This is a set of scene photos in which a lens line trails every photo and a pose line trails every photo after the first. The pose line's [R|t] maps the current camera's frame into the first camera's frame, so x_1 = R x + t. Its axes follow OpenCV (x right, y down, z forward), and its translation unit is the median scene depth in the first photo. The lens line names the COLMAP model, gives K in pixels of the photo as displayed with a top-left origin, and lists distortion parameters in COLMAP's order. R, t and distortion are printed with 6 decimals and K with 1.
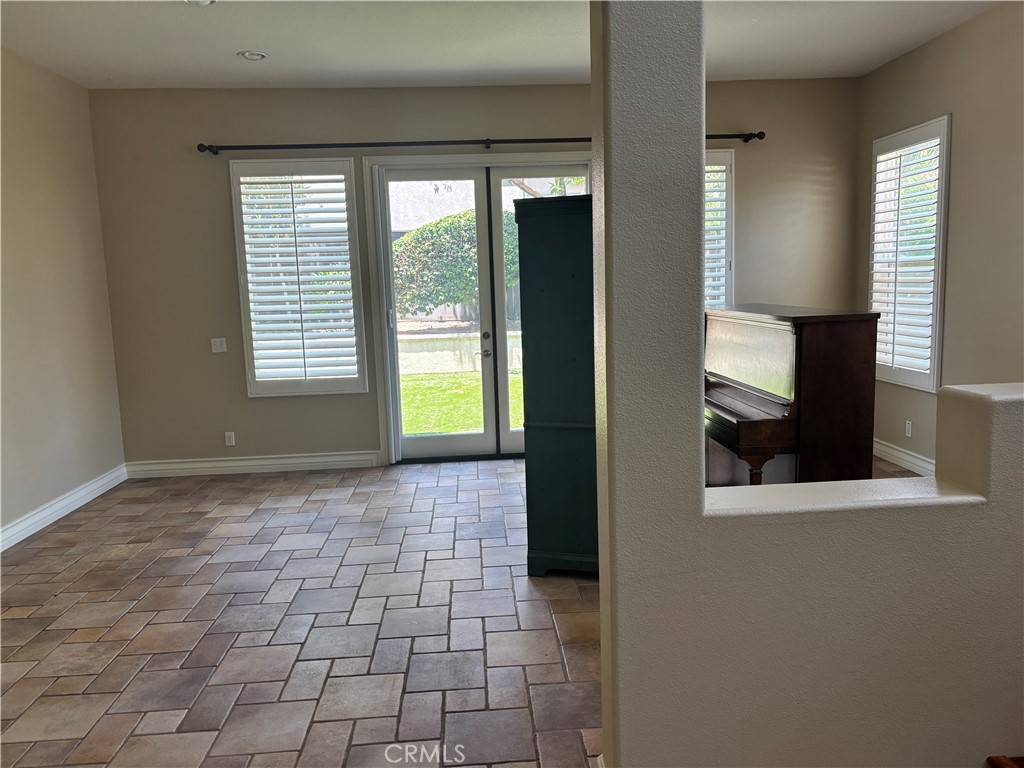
lens RADIAL K [[780.5, 0, 518.9], [0, 780.5, 385.5], [0, 0, 1]] dist [0.068831, -0.079694]
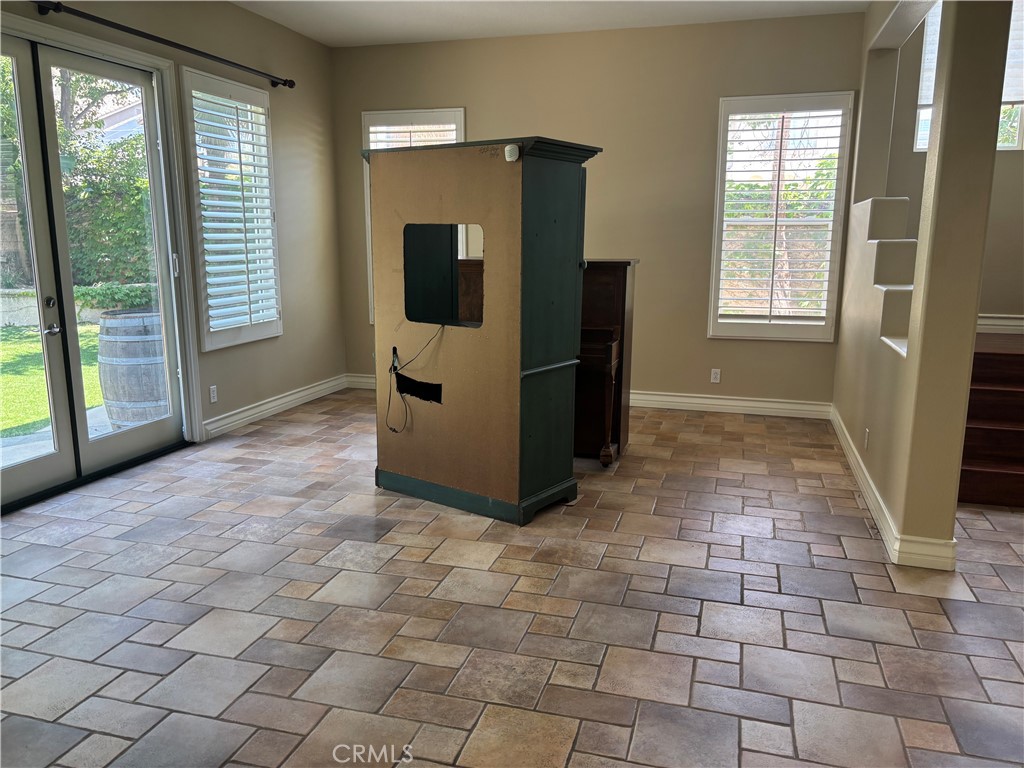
lens RADIAL K [[787.4, 0, 525.3], [0, 787.4, 383.6], [0, 0, 1]] dist [0.073162, -0.069014]
pose [[0.330181, -0.142245, 0.933138, -0.580561], [0.111033, 0.987570, 0.111254, -0.029094], [-0.937364, 0.066875, 0.341871, 0.424191]]
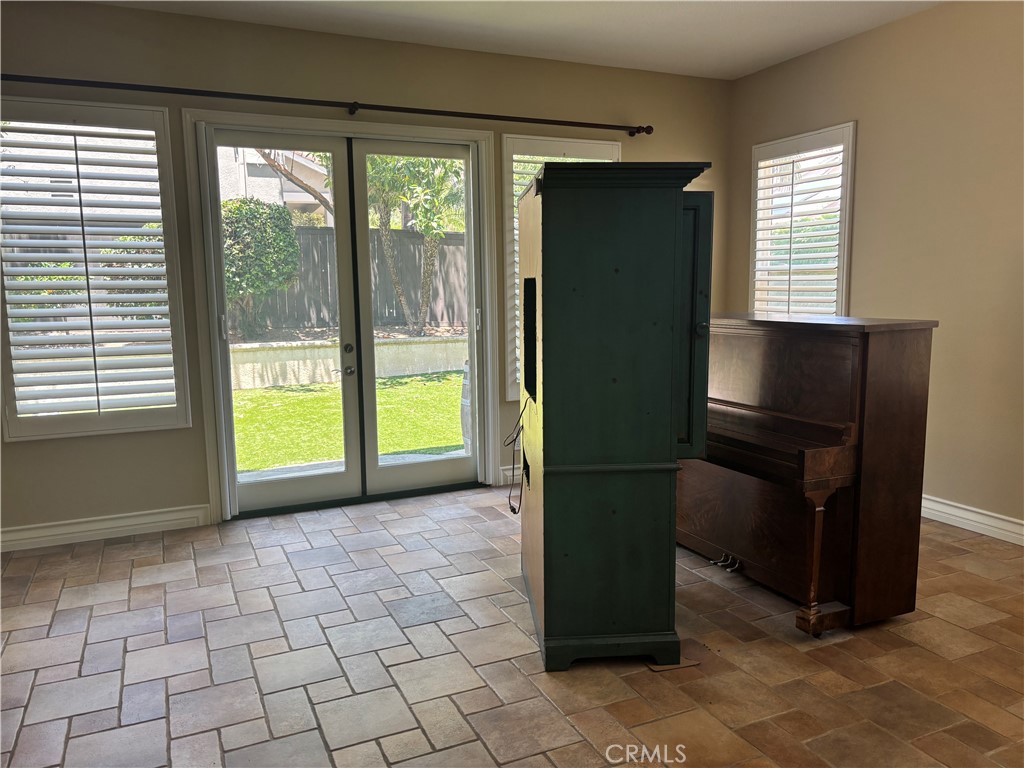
lens RADIAL K [[785.4, 0, 517.1], [0, 785.4, 387.4], [0, 0, 1]] dist [0.009100, 0.004392]
pose [[0.932579, -0.027251, 0.359937, -0.180340], [0.030805, 0.999517, -0.004140, -0.016578], [-0.359650, 0.014949, 0.932967, 0.203283]]
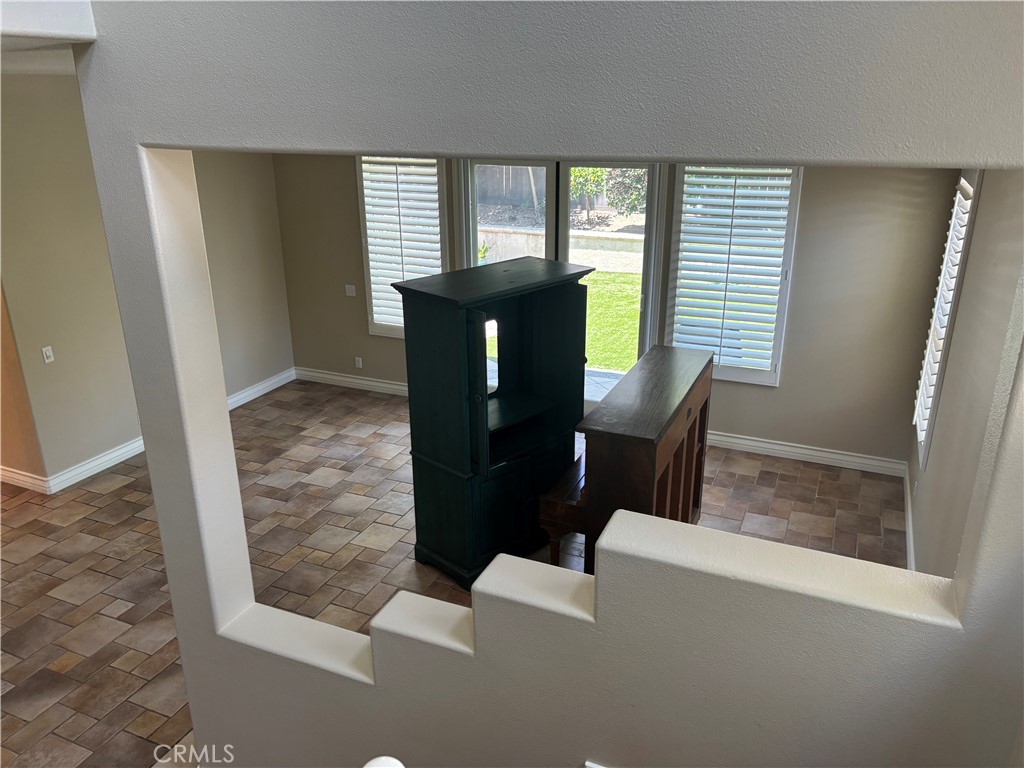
lens RADIAL K [[778.3, 0, 511.7], [0, 778.3, 387.9], [0, 0, 1]] dist [0.070267, -0.074740]
pose [[0.882867, 0.187282, -0.430665, 0.429936], [-0.083704, 0.965111, 0.248100, -0.240248], [0.462104, -0.182990, 0.867741, 0.003044]]
